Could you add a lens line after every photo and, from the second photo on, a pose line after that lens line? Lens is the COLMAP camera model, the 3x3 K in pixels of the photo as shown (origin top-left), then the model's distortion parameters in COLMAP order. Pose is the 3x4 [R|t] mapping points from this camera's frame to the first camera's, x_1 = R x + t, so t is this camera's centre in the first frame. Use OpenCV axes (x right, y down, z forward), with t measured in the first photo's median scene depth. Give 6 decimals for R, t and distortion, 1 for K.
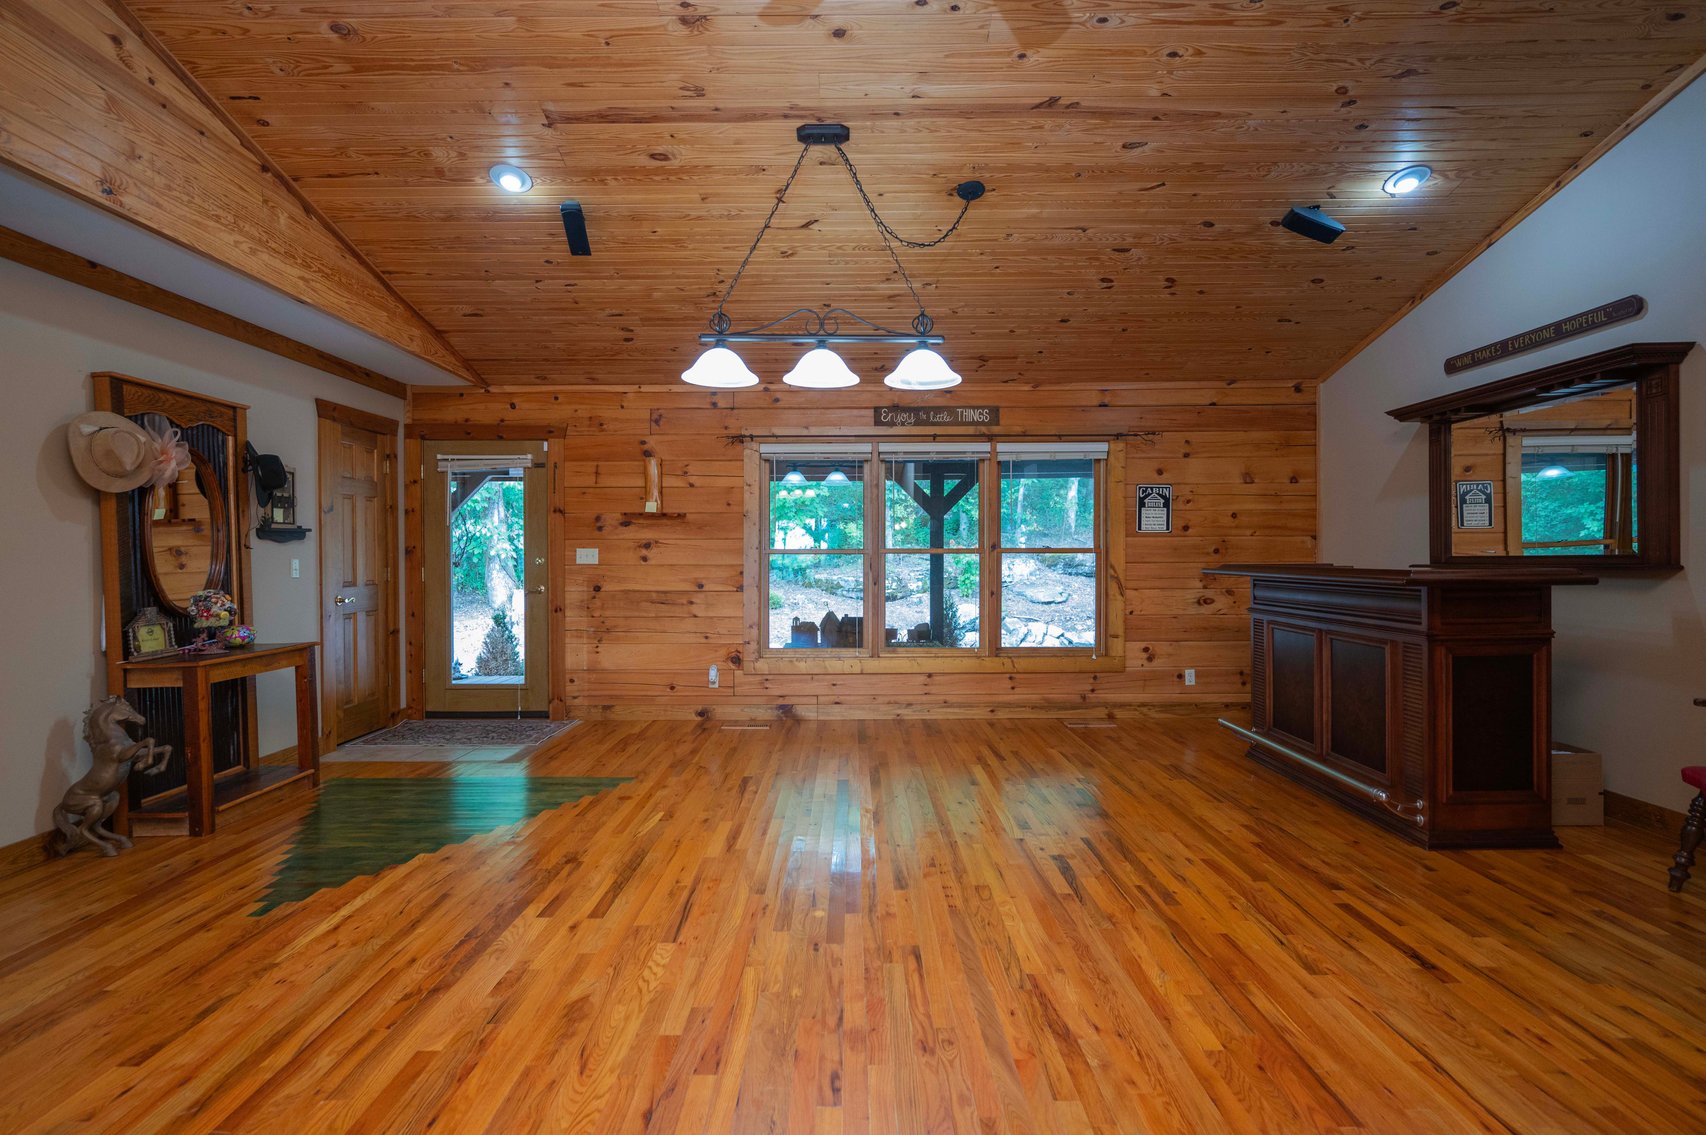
lens RADIAL K [[820.4, 0, 848.3], [0, 820.4, 568.1], [0, 0, 1]] dist [-0.002645, 0.000444]
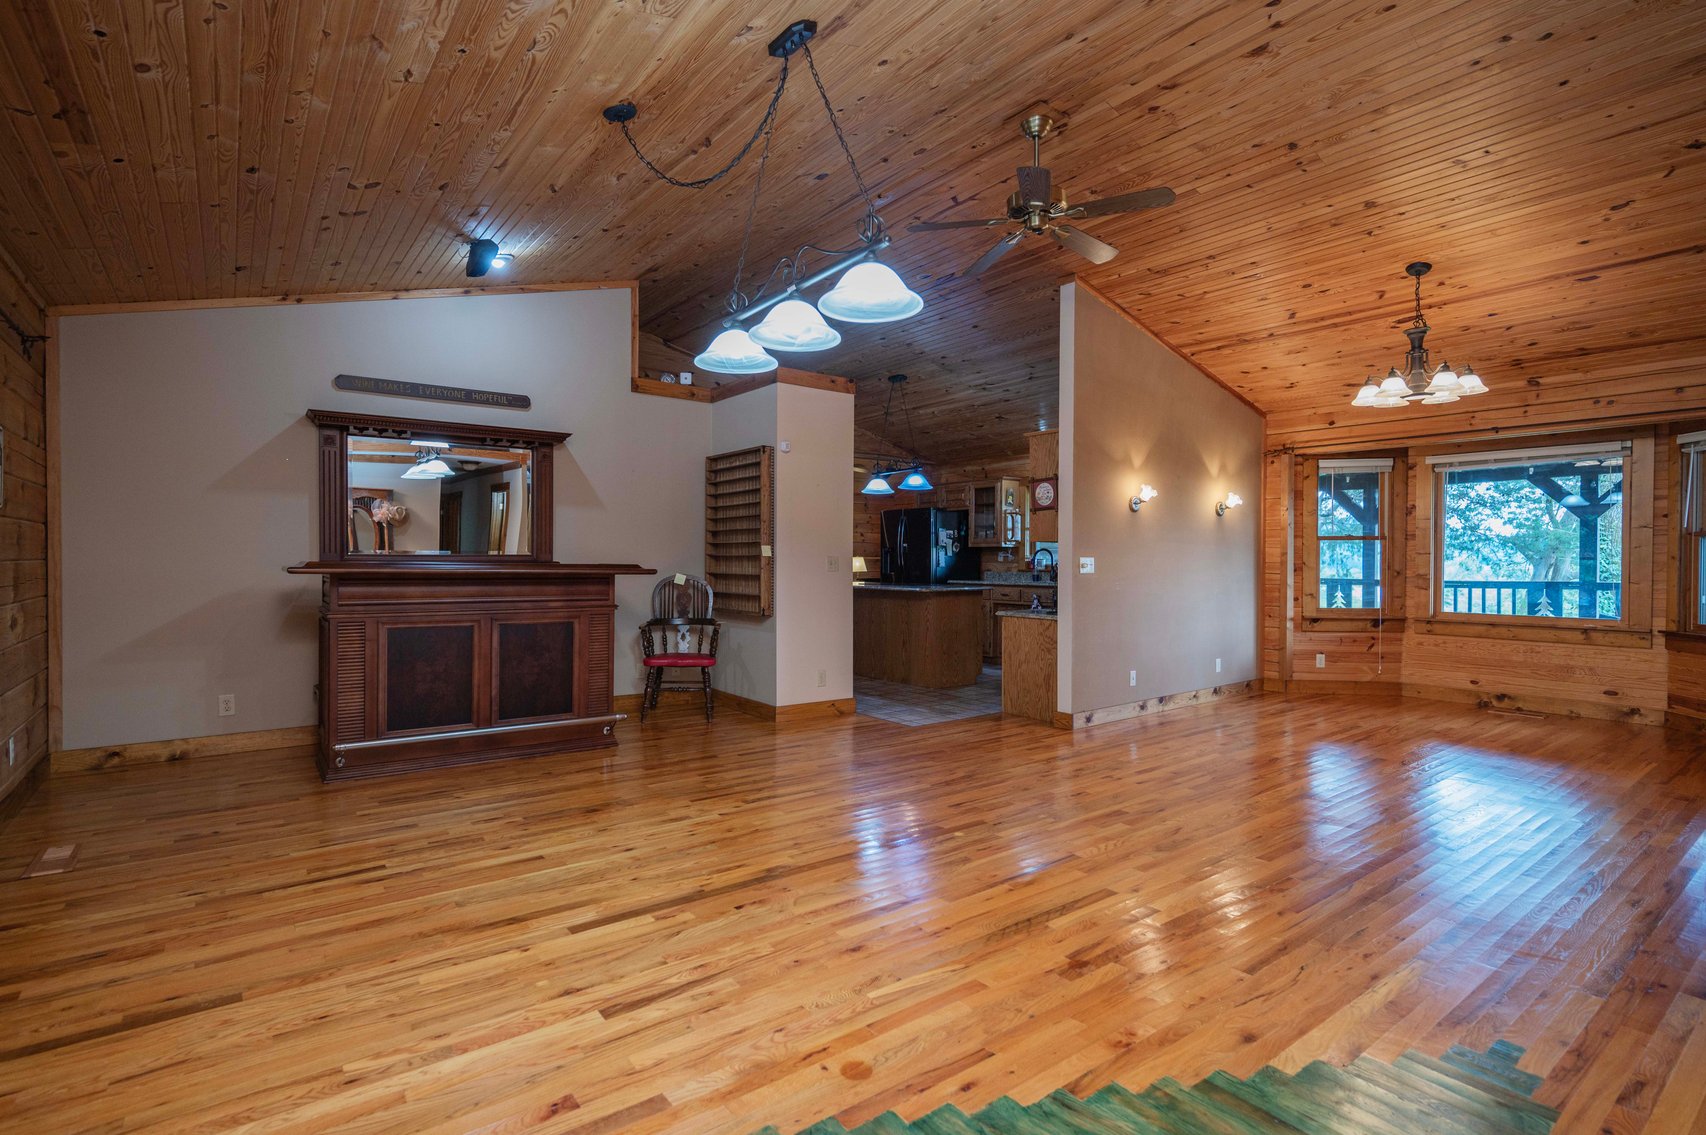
lens RADIAL K [[820.4, 0, 848.3], [0, 820.4, 568.1], [0, 0, 1]] dist [-0.002645, 0.000444]
pose [[-0.605979, -0.008375, 0.795437, -0.760225], [0.006302, 0.999863, 0.015329, -0.010757], [-0.795456, 0.014302, -0.605843, 1.535513]]
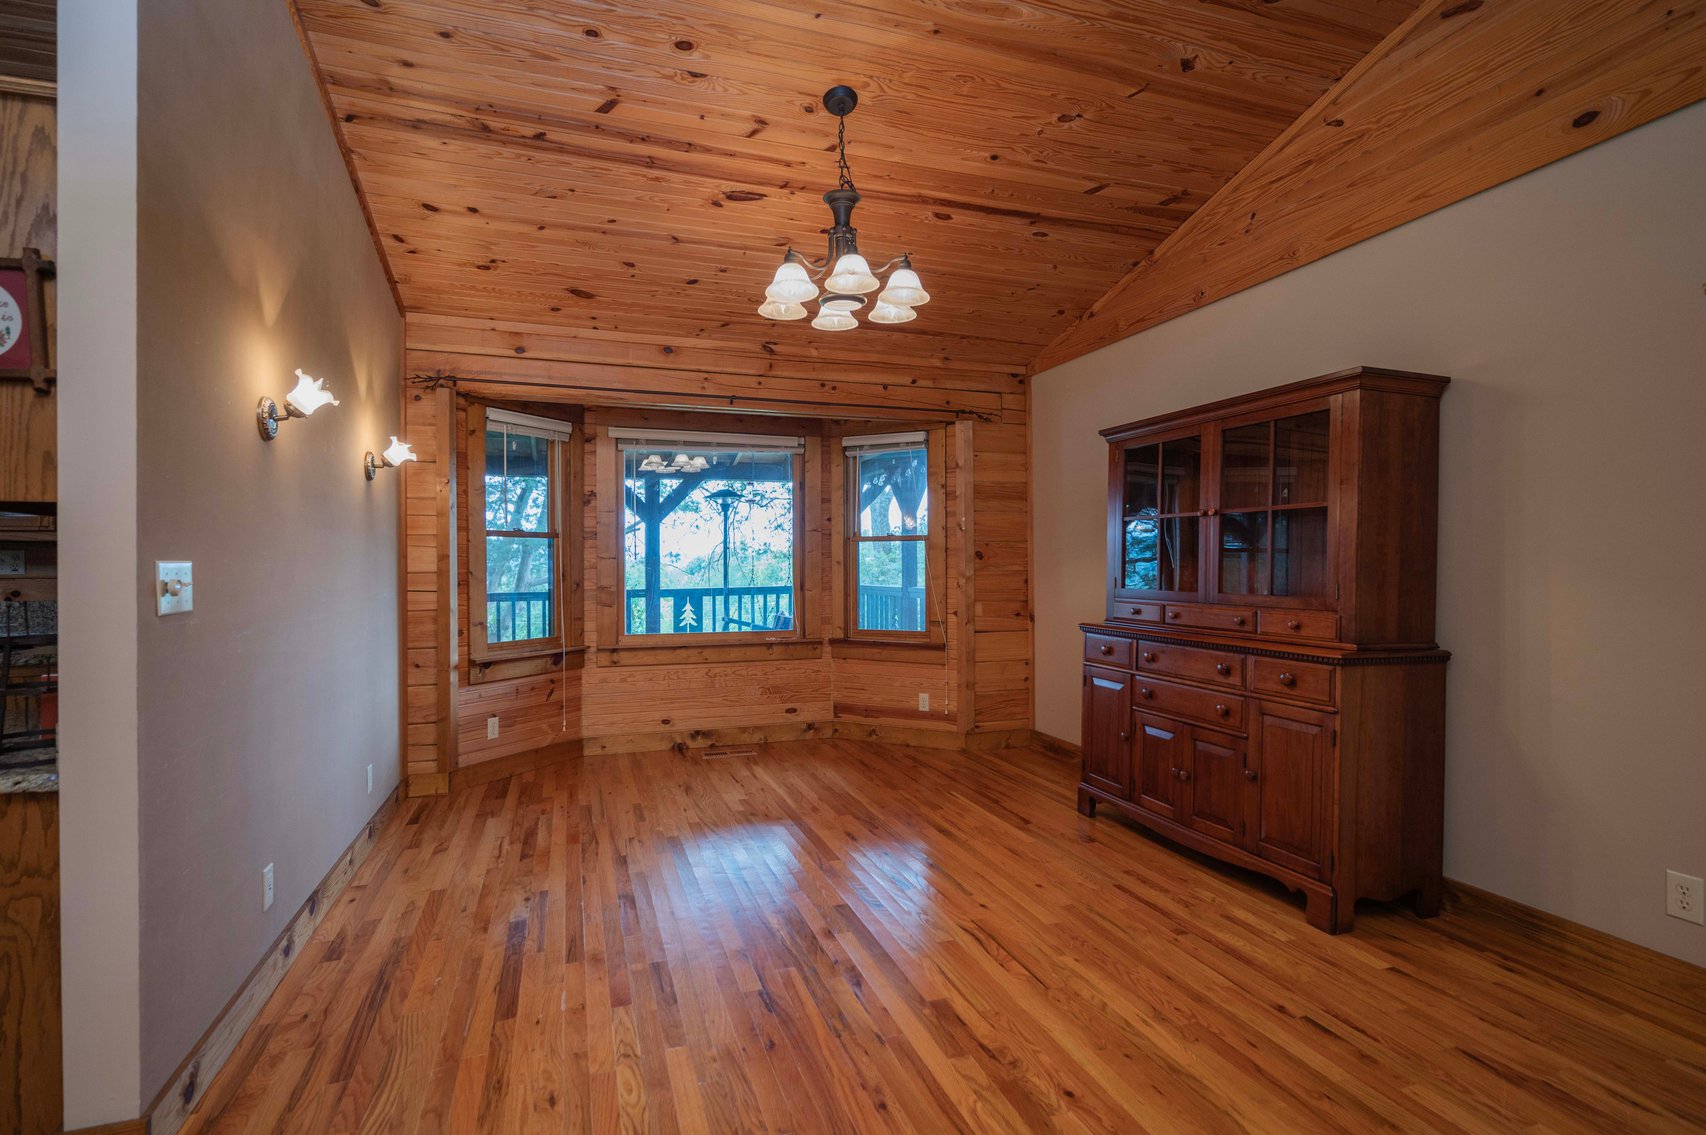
lens RADIAL K [[820.4, 0, 848.3], [0, 820.4, 568.1], [0, 0, 1]] dist [-0.002645, 0.000444]
pose [[-0.946573, 0.006738, -0.322421, 0.057453], [0.003320, 0.999932, 0.011150, -0.003292], [0.322474, 0.009483, -0.946531, 0.733552]]
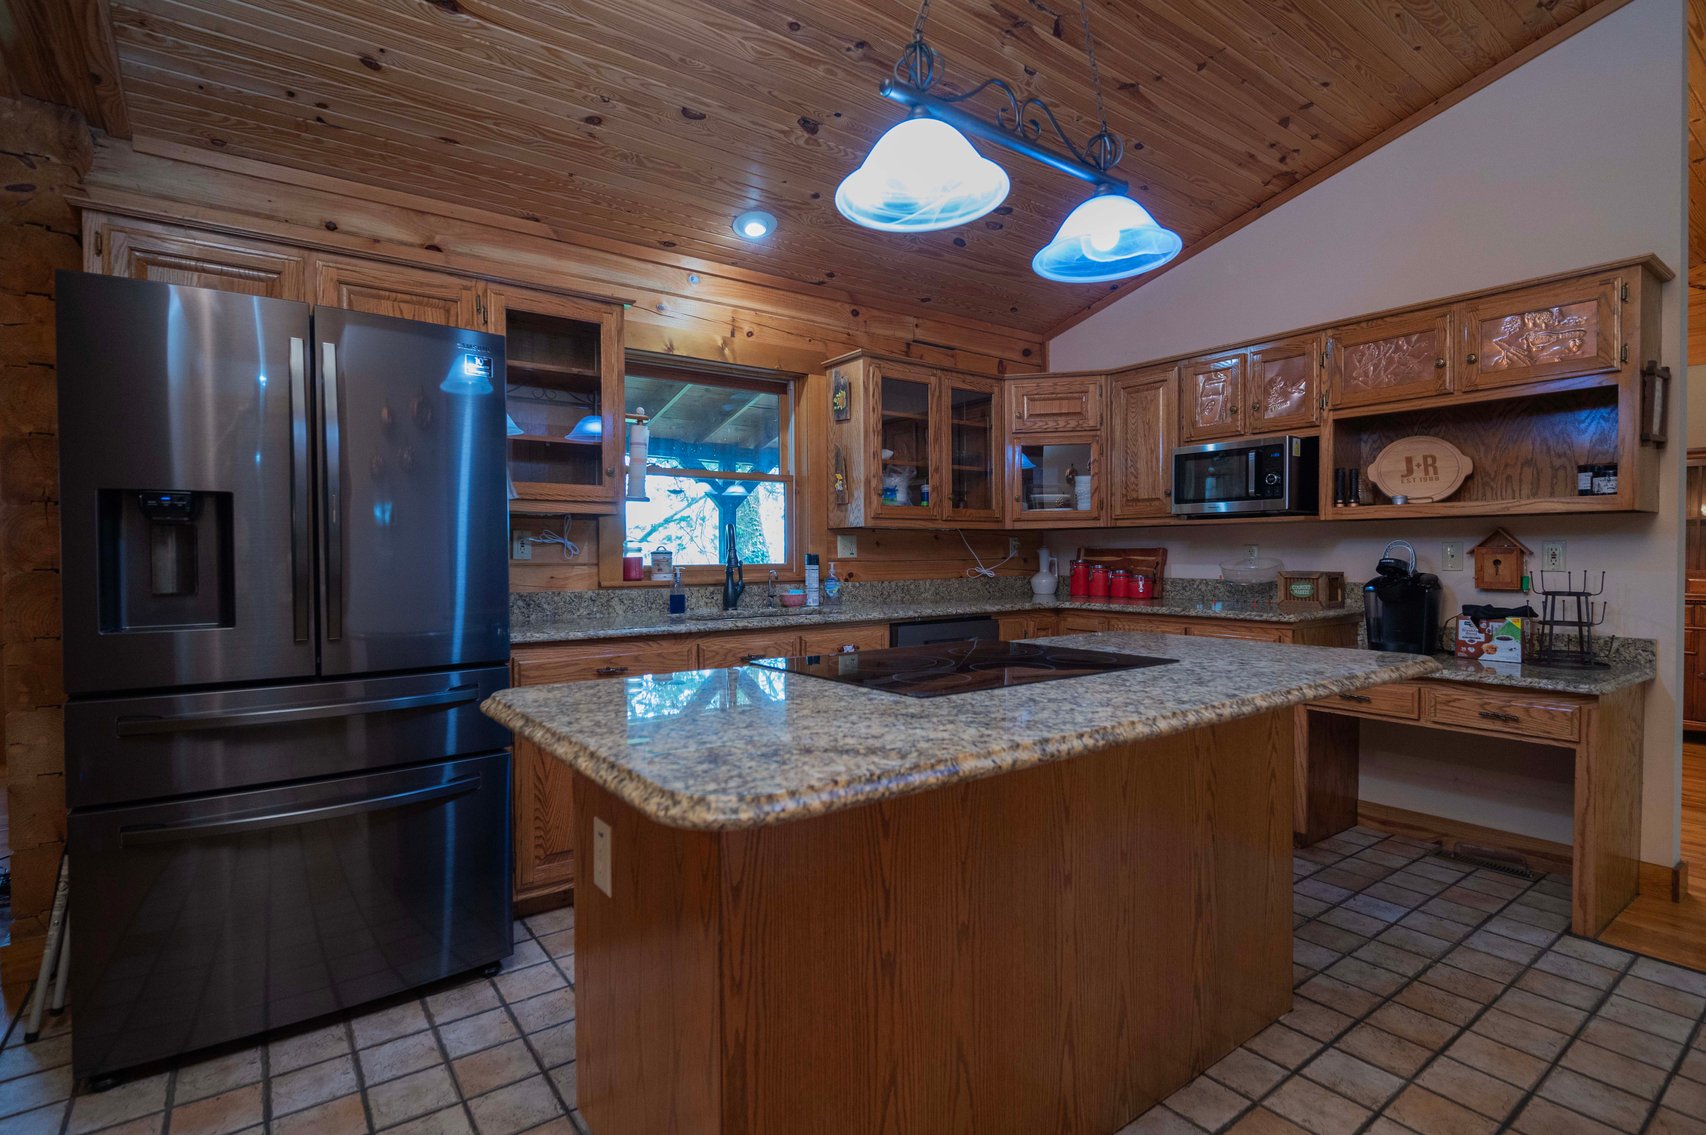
lens RADIAL K [[820.4, 0, 848.3], [0, 820.4, 568.1], [0, 0, 1]] dist [-0.002645, 0.000444]
pose [[-0.802739, 0.014038, -0.596166, 1.464213], [-0.001057, 0.999688, 0.024963, -0.001424], [0.596330, 0.020668, -0.802473, 0.322850]]
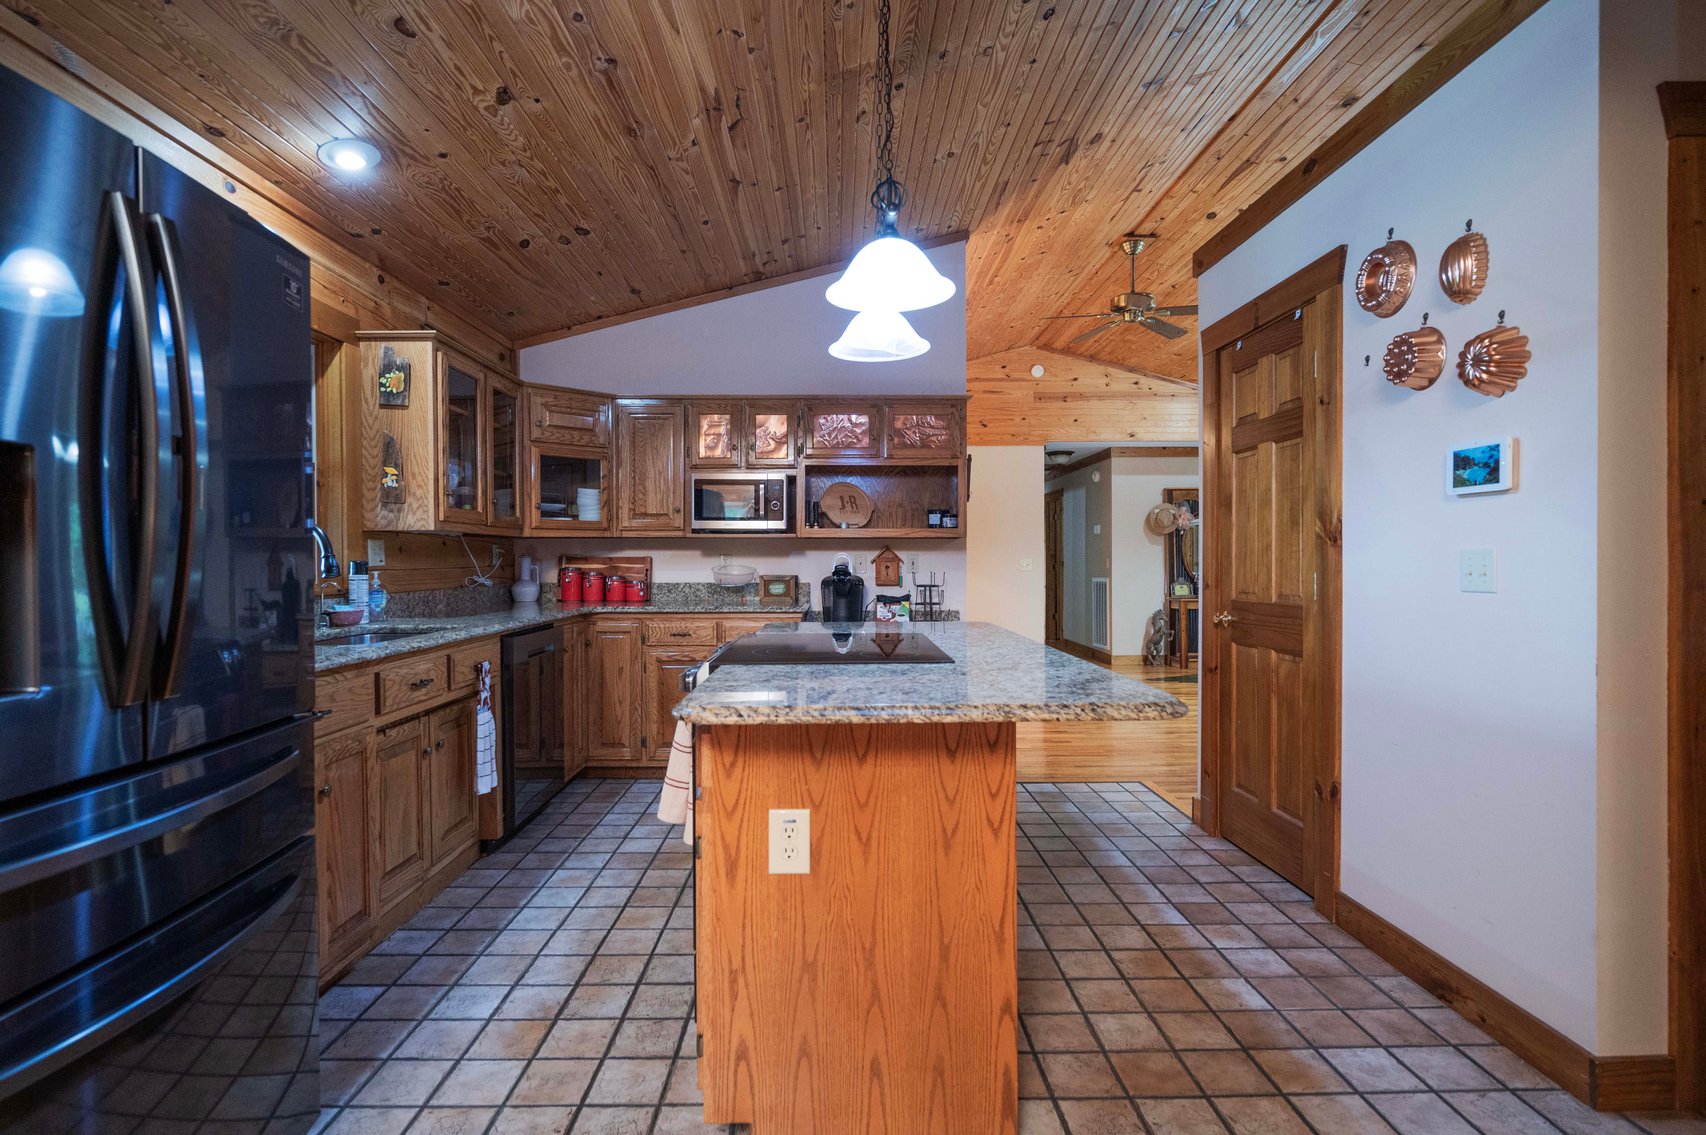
lens RADIAL K [[820.4, 0, 848.3], [0, 820.4, 568.1], [0, 0, 1]] dist [-0.002645, 0.000444]
pose [[0.017737, 0.010078, -0.999792, 1.775087], [-0.008157, 0.999917, 0.009934, 0.001491], [0.999809, 0.007979, 0.017818, -0.073369]]
